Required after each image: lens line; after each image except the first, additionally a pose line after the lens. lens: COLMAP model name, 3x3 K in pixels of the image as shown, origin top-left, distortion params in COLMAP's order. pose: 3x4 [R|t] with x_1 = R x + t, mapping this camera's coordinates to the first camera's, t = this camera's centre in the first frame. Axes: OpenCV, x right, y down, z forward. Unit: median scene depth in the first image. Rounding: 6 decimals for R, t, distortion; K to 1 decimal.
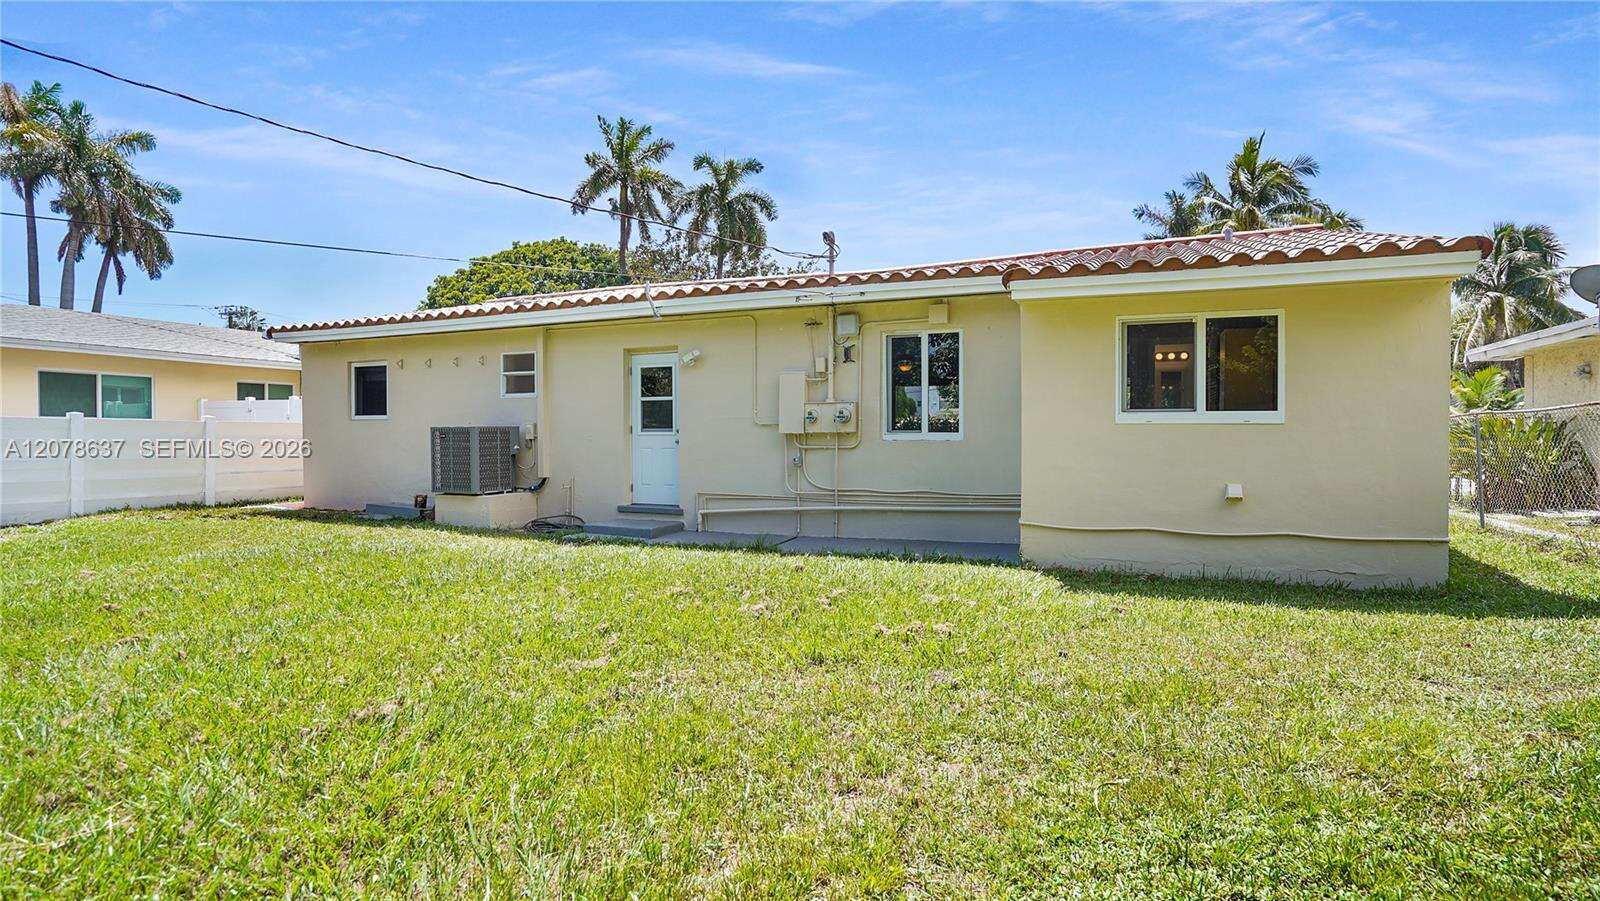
lens RADIAL K [[829.1, 0, 798.8], [0, 829.1, 456.3], [0, 0, 1]] dist [-0.004224, 0.001024]
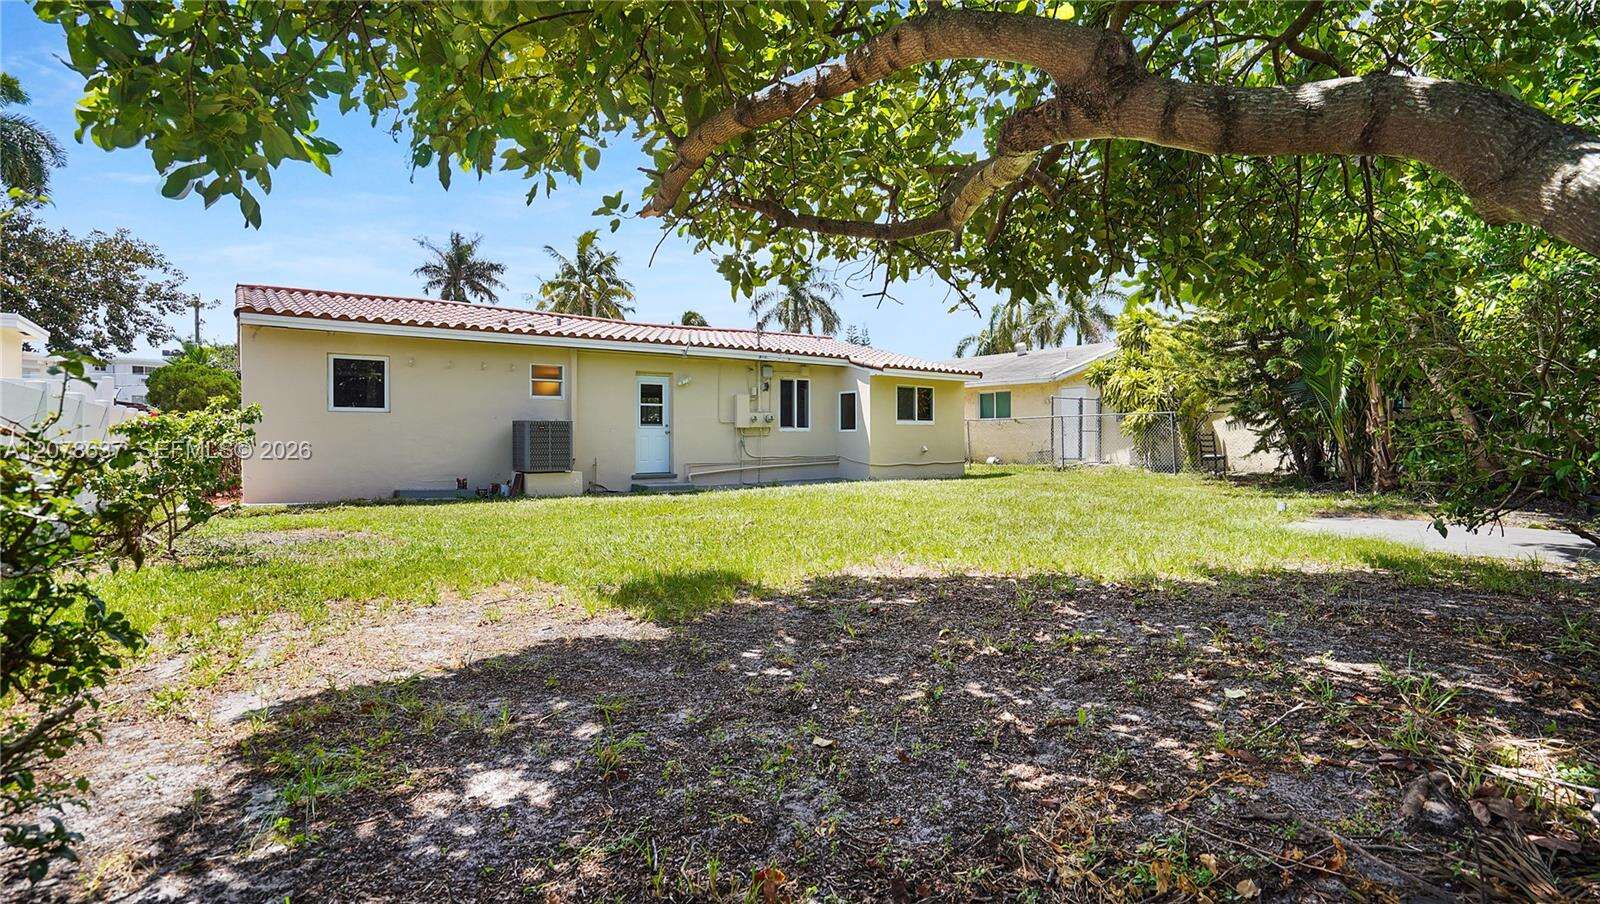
lens RADIAL K [[761.5, 0, 789.3], [0, 761.5, 438.8], [0, 0, 1]] dist [-0.030207, 0.008723]
pose [[0.499426, -0.006157, 0.866334, -1.213193], [0.019165, 0.999809, -0.003943, 0.005775], [-0.866144, 0.018573, 0.499449, 0.054464]]
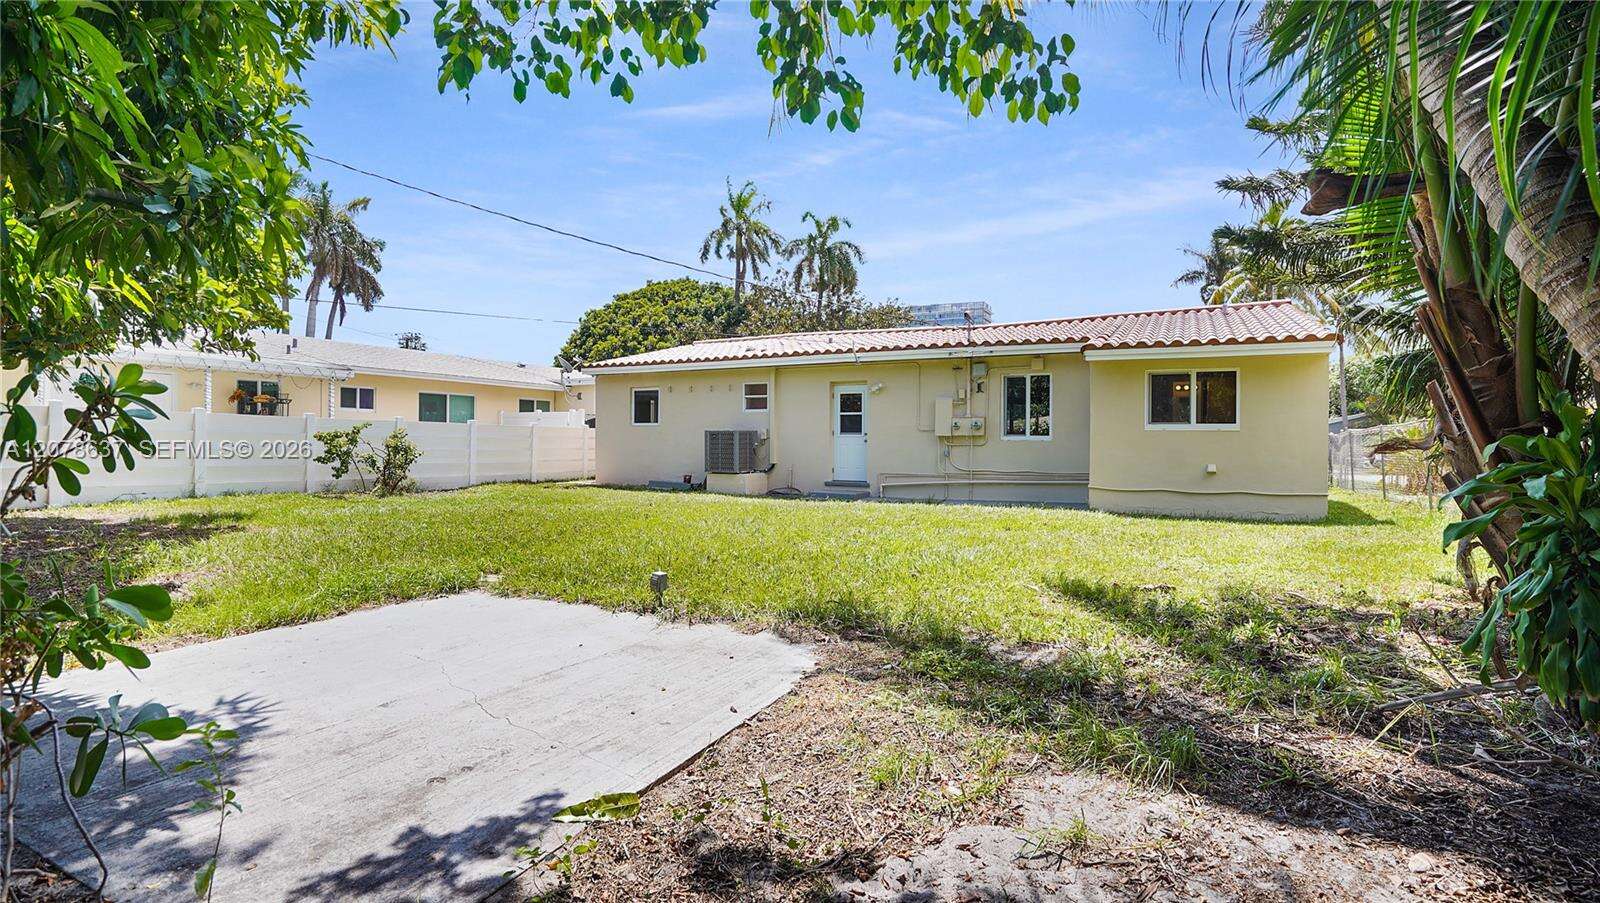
lens RADIAL K [[781.2, 0, 795.6], [0, 781.2, 446.1], [0, 0, 1]] dist [-0.024515, -0.000059]
pose [[0.997108, 0.008164, -0.075553, -0.154076], [-0.009825, 0.999718, -0.021636, 0.024276], [0.075355, 0.022316, 0.996907, -0.463373]]
